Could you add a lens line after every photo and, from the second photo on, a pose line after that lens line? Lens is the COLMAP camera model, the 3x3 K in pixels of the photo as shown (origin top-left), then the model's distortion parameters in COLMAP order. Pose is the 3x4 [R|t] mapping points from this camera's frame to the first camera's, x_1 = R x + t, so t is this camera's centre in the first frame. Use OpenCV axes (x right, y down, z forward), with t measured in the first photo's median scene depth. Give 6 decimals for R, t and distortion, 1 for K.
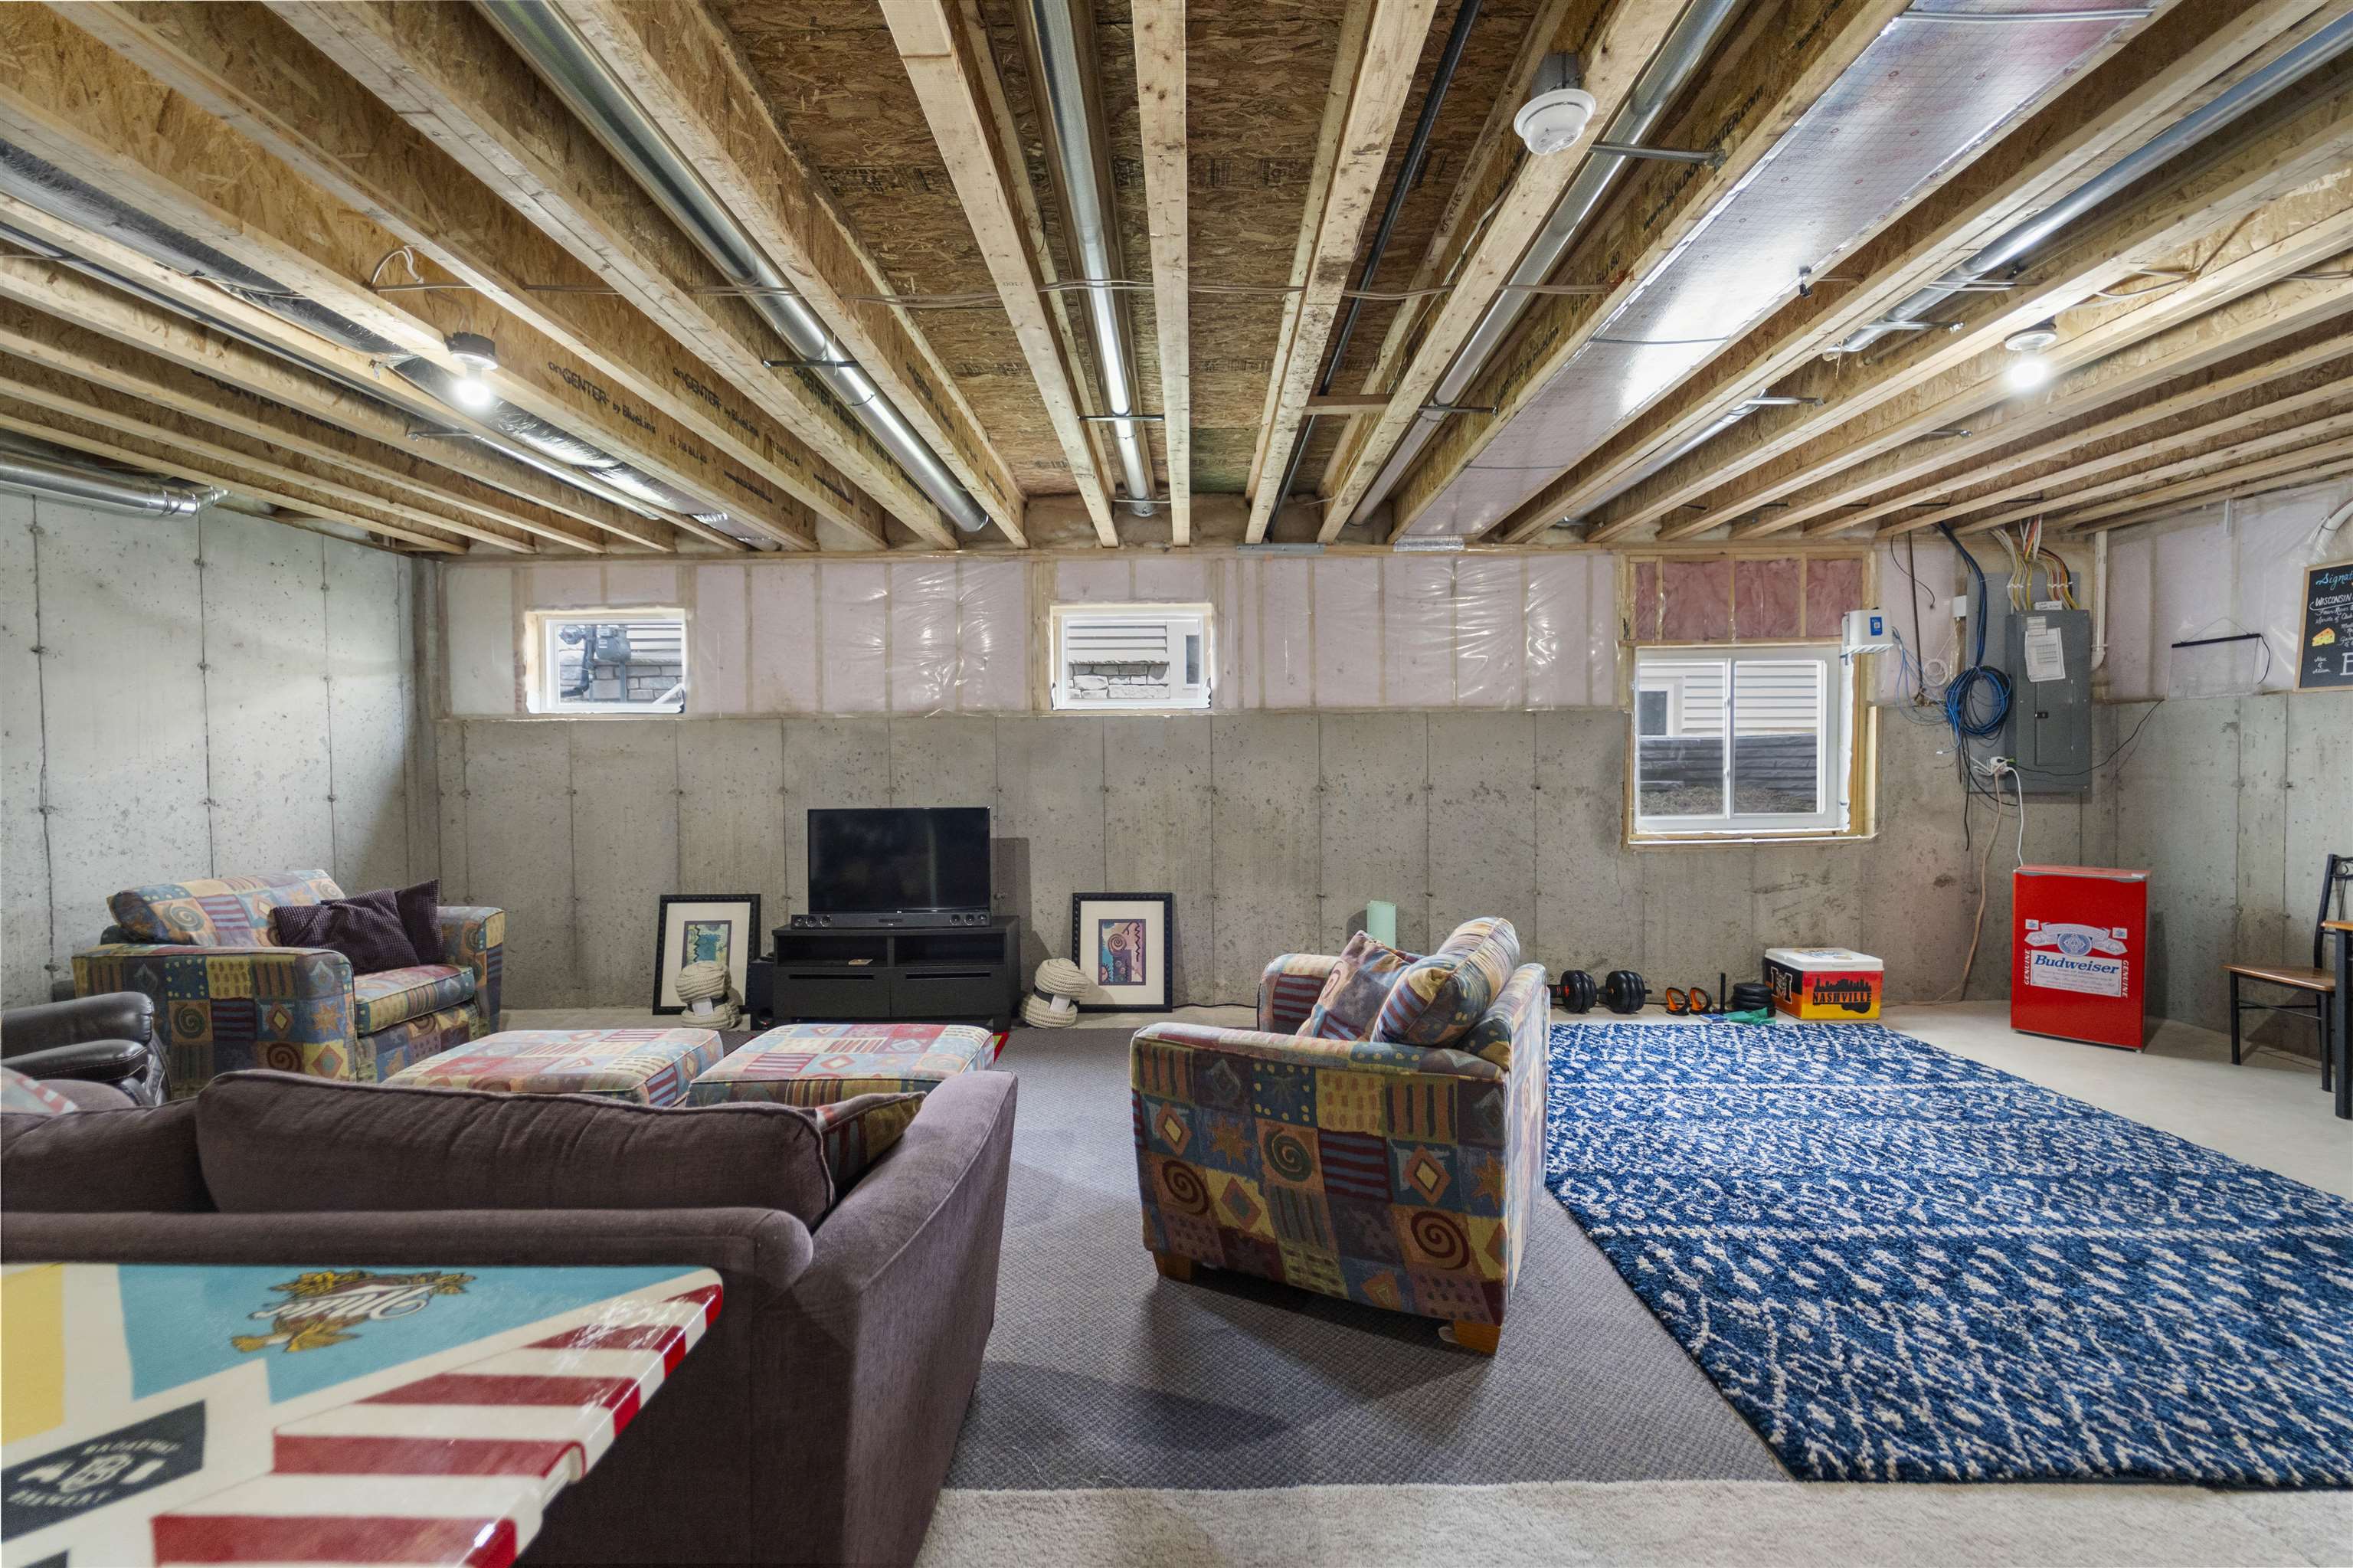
lens RADIAL K [[949.0, 0, 1176.5], [0, 949.0, 784.0], [0, 0, 1]] dist [0.001016, -0.002132]
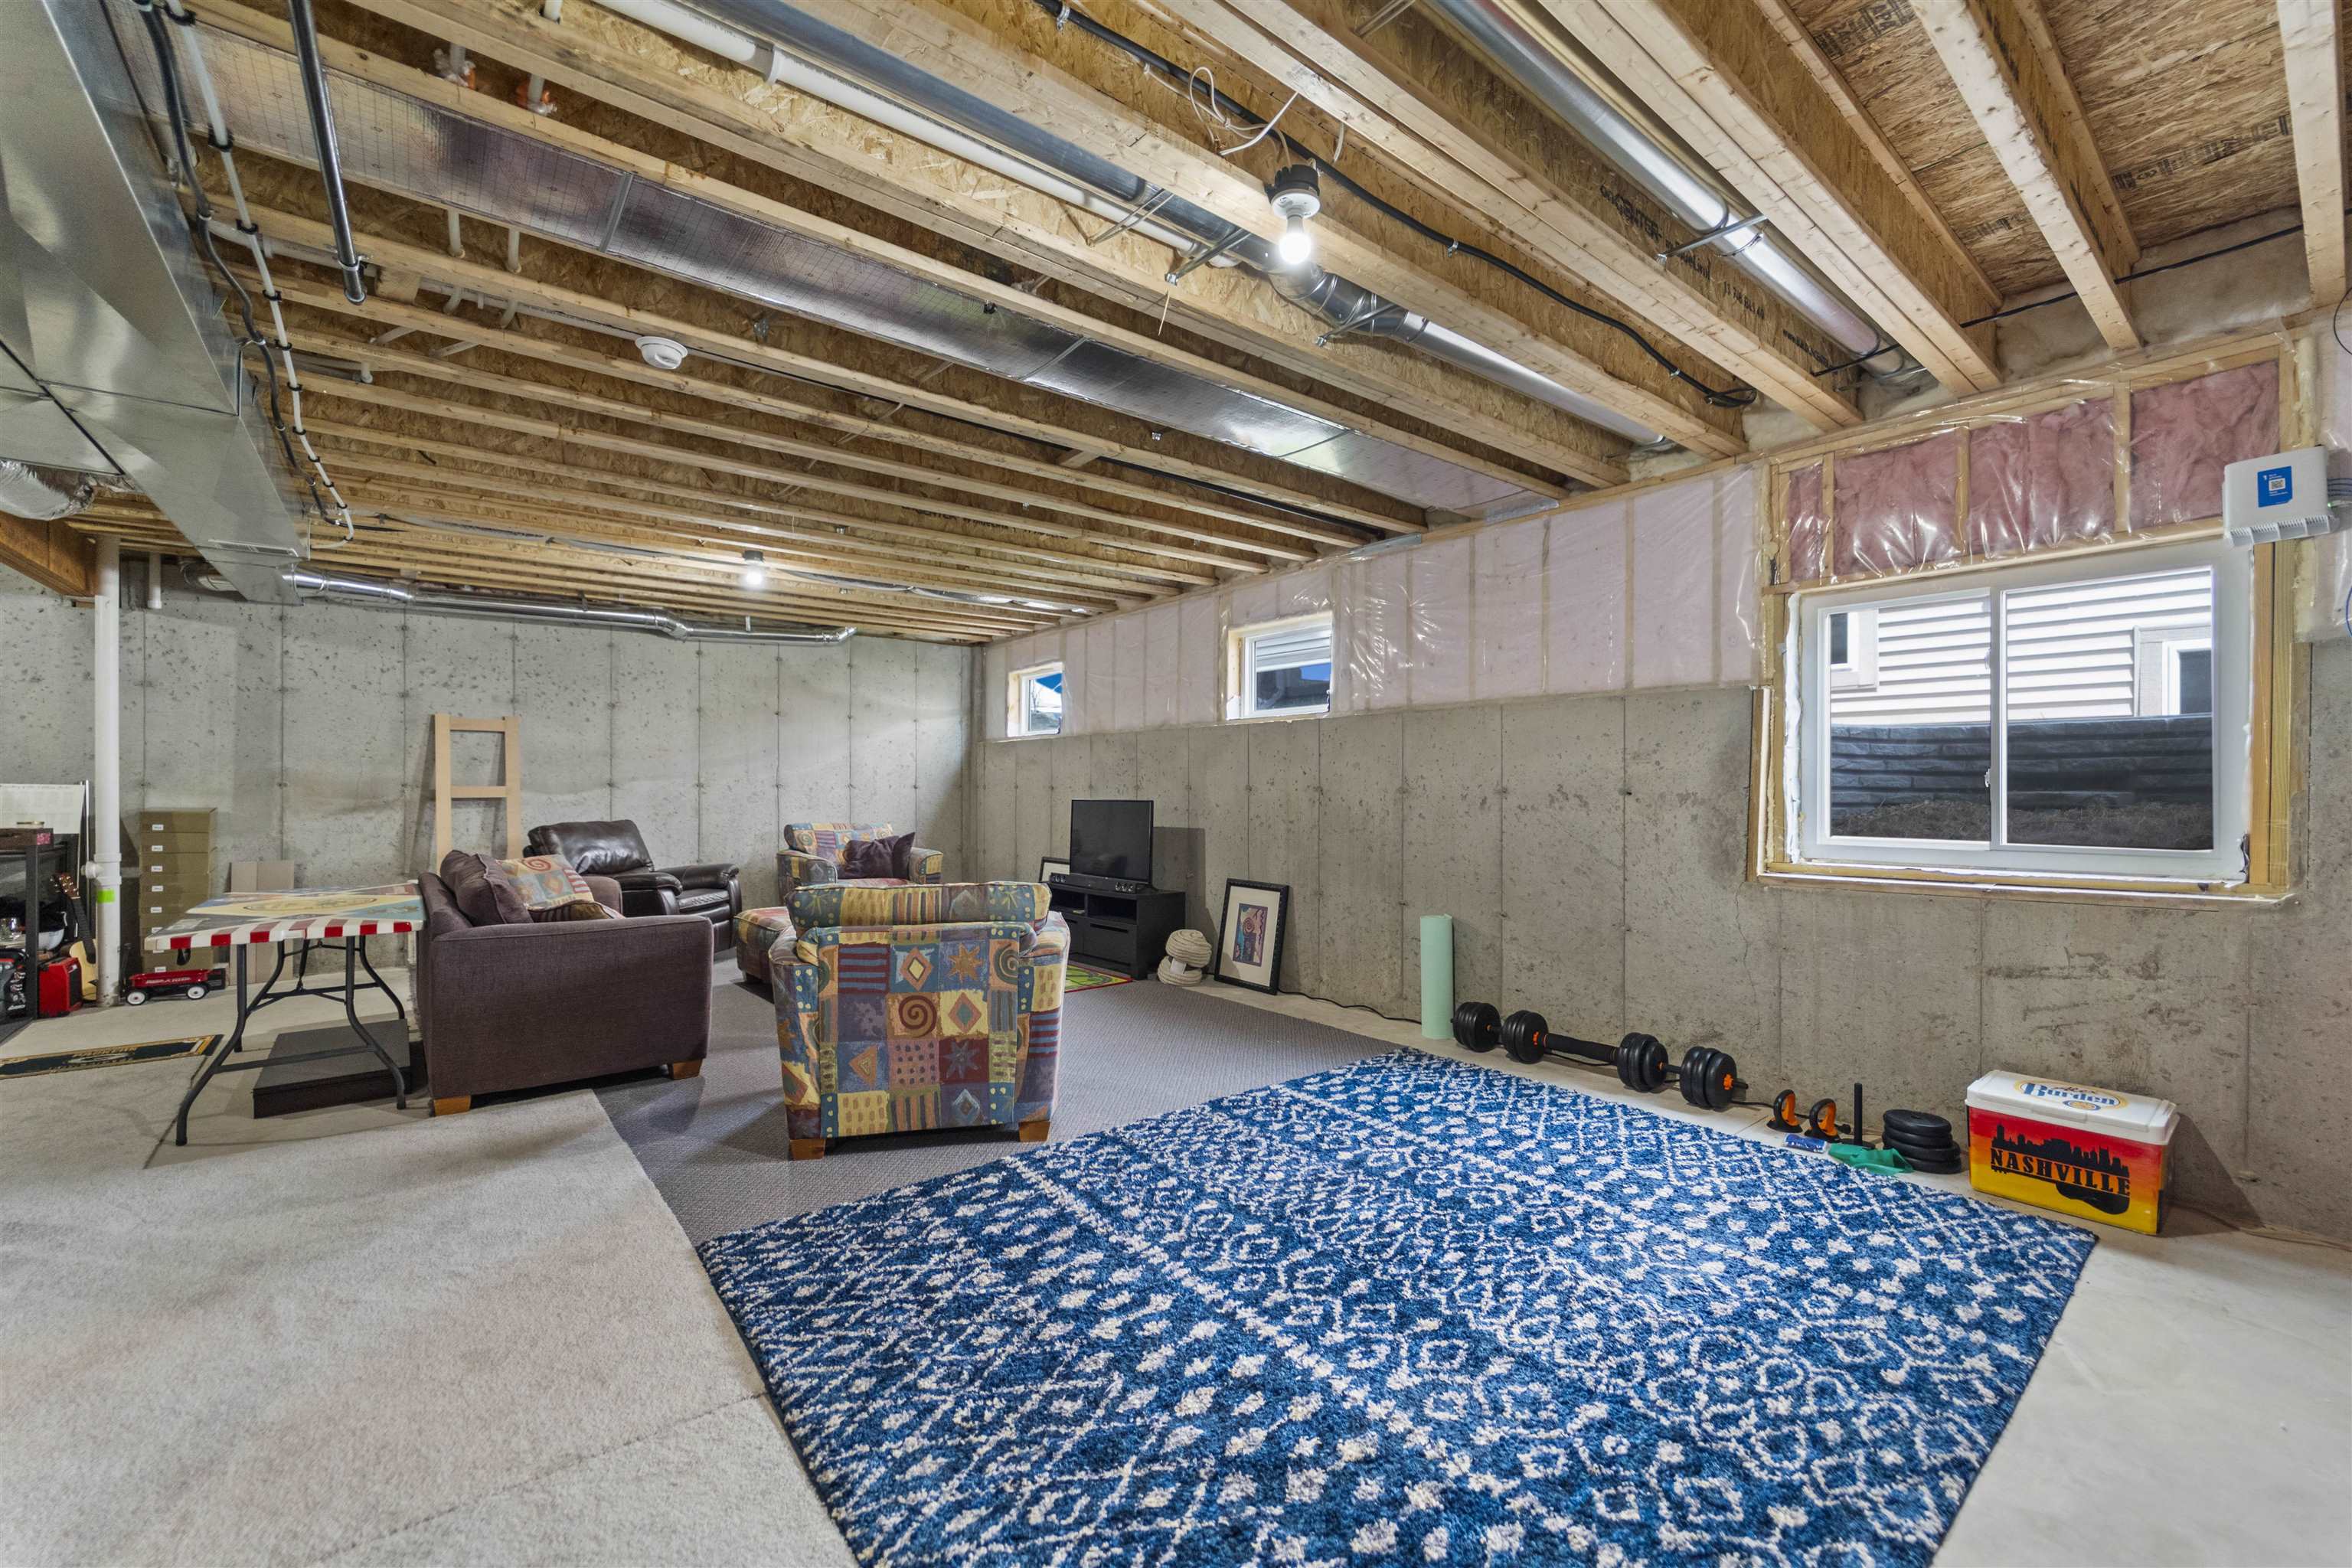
lens RADIAL K [[948.6, 0, 1176.0], [0, 948.6, 784.0], [0, 0, 1]] dist [0.001016, -0.002132]
pose [[0.631729, 0.007944, -0.775149, 0.922844], [-0.028602, 0.999505, -0.013066, 0.021163], [0.774662, 0.030425, 0.631644, 0.272471]]
